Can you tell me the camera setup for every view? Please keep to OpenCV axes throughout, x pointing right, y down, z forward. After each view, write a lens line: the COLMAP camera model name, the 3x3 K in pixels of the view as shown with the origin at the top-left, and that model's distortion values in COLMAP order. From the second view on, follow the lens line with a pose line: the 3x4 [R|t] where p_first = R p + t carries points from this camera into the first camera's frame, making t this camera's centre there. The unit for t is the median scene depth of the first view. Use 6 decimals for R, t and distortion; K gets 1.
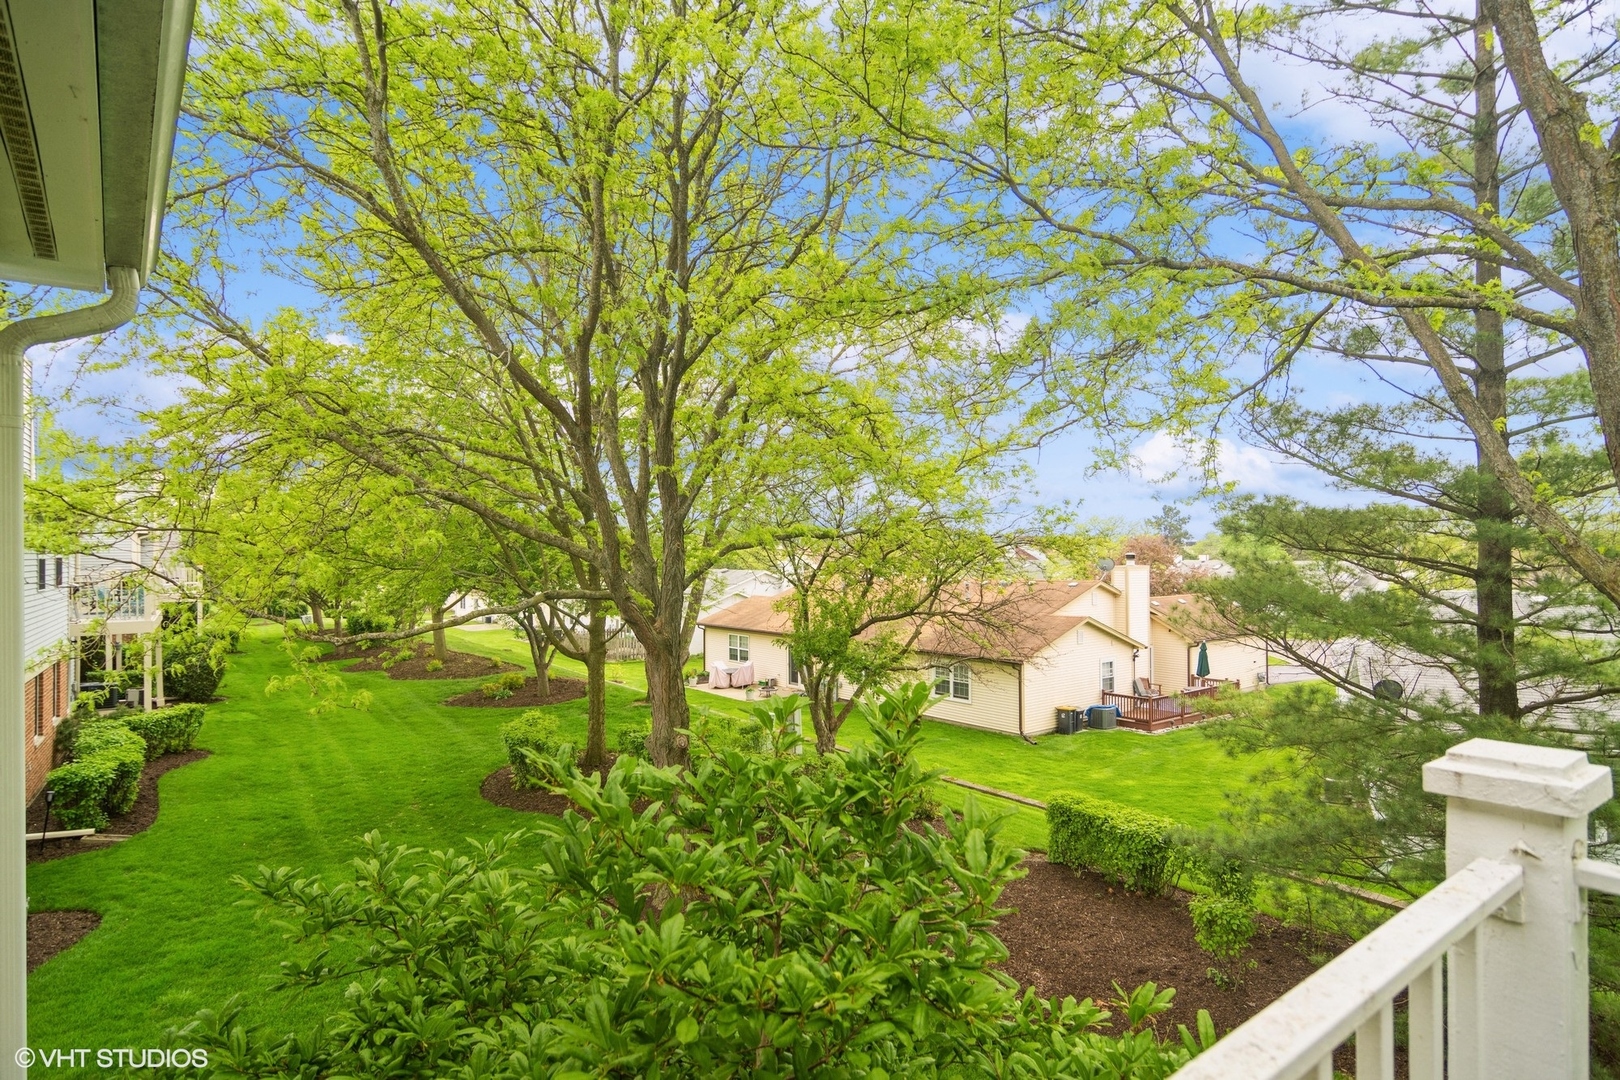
lens RADIAL K [[873.5, 0, 805.8], [0, 873.5, 543.6], [0, 0, 1]] dist [-0.000839, 0.001813]
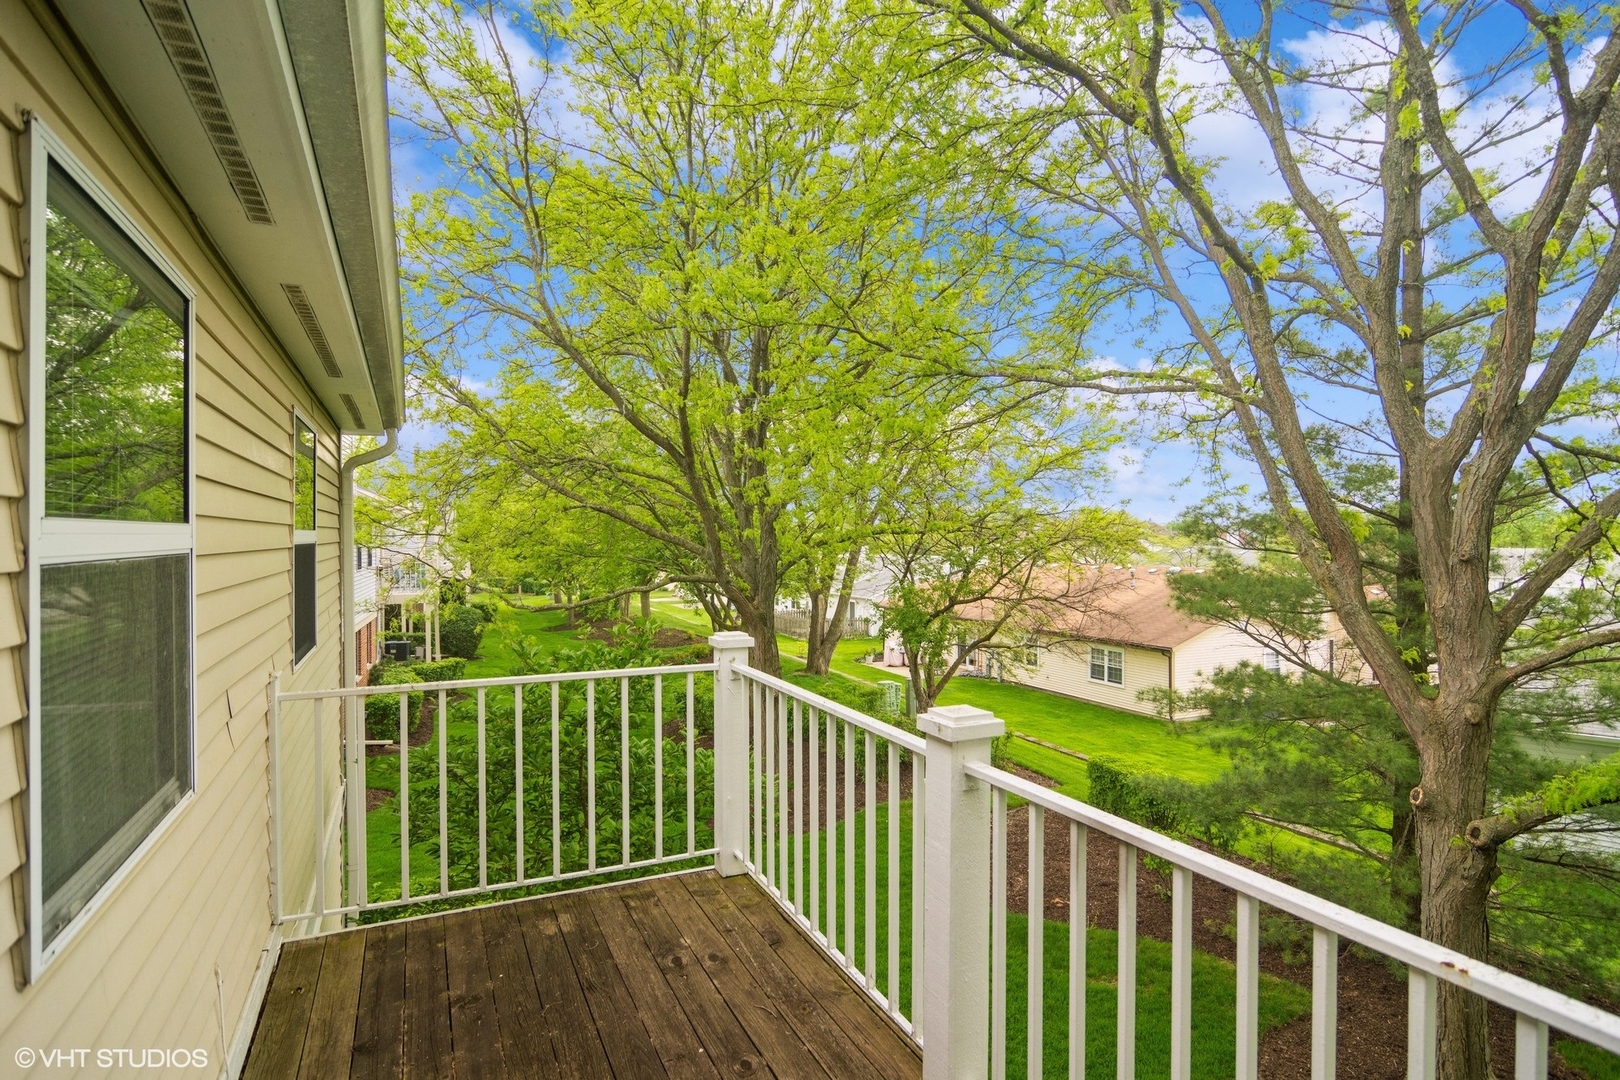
lens RADIAL K [[873.5, 0, 813.9], [0, 873.5, 541.6], [0, 0, 1]] dist [-0.000839, 0.001813]
pose [[0.971778, 0.002405, -0.235886, 0.140660], [0.001307, 0.999878, 0.015579, -0.012301], [0.235895, -0.015447, 0.971656, -0.161092]]
